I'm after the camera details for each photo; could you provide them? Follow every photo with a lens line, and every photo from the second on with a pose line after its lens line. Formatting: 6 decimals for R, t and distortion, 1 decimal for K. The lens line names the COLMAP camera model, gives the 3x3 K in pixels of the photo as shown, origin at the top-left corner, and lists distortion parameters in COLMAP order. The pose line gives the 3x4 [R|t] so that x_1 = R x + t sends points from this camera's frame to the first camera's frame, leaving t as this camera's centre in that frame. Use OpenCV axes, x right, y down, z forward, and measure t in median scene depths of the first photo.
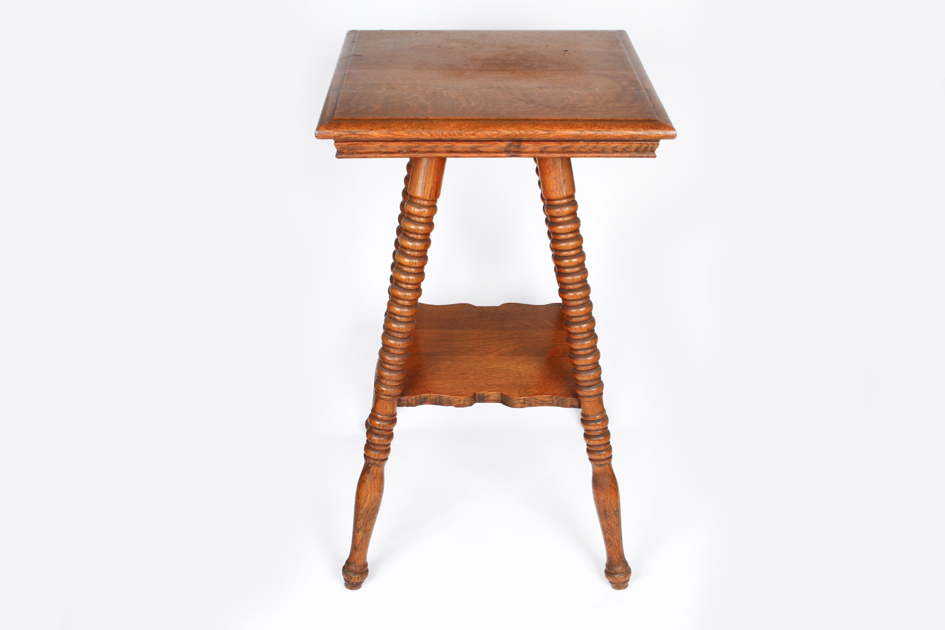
lens RADIAL K [[1116.0, 0, 473.0], [0, 1116.0, 318.0], [0, 0, 1]] dist [0.040625, 0.000000]
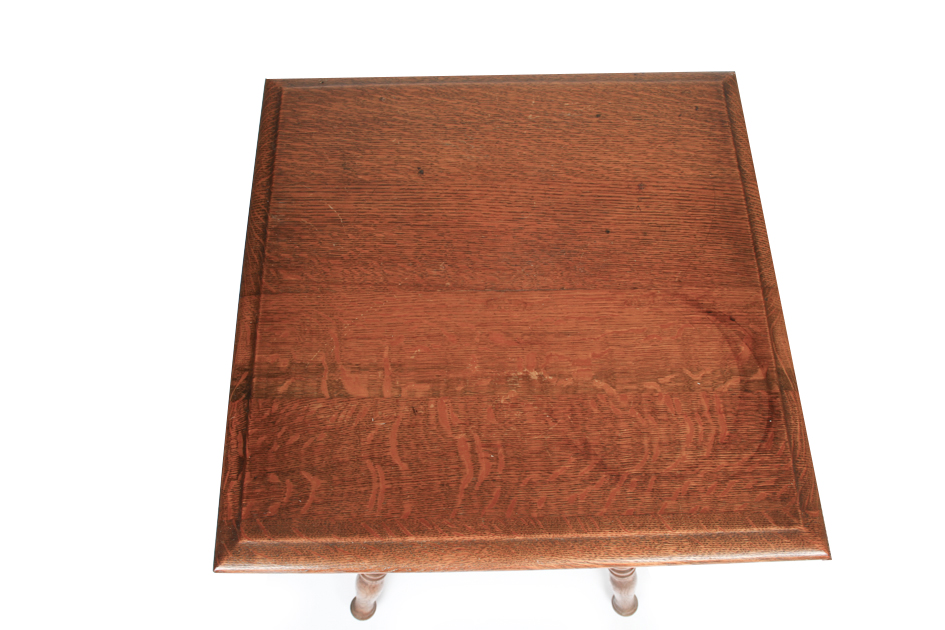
lens RADIAL K [[816.1, 0, 476.0], [0, 816.1, 317.7], [0, 0, 1]] dist [-0.111897, -0.003816]
pose [[0.999958, -0.008651, 0.003172, -0.003756], [0.004973, 0.796544, 0.604560, -0.435138], [-0.007757, -0.604518, 0.796554, 0.624106]]
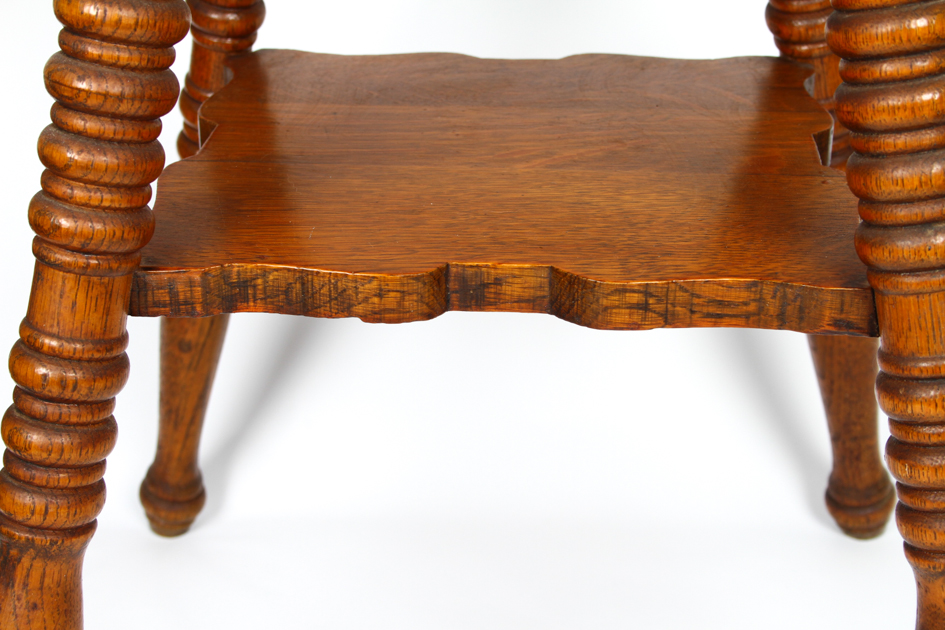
lens RADIAL K [[1851.9, 0, 474.2], [0, 1851.9, 315.2], [0, 0, 1]] dist [0.043751, 0.000000]
pose [[0.999086, 0.017838, -0.038845, 0.024618], [-0.021424, 0.995346, -0.093950, 0.118373], [0.036988, 0.094697, 0.994819, 0.600413]]
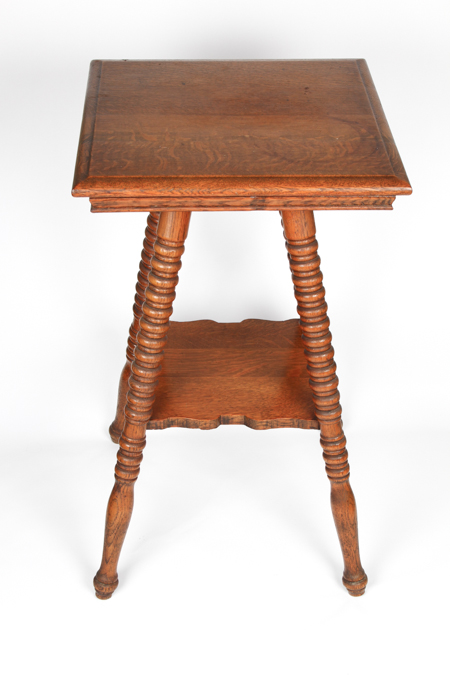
lens RADIAL K [[1197.6, 0, 224.7], [0, 1197.6, 334.8], [0, 0, 1]] dist [0.200140, 0.000000]
pose [[0.999673, -0.006802, 0.024640, -0.021397], [0.004857, 0.996932, 0.078125, -0.099262], [-0.025096, -0.077980, 0.996639, -0.124998]]
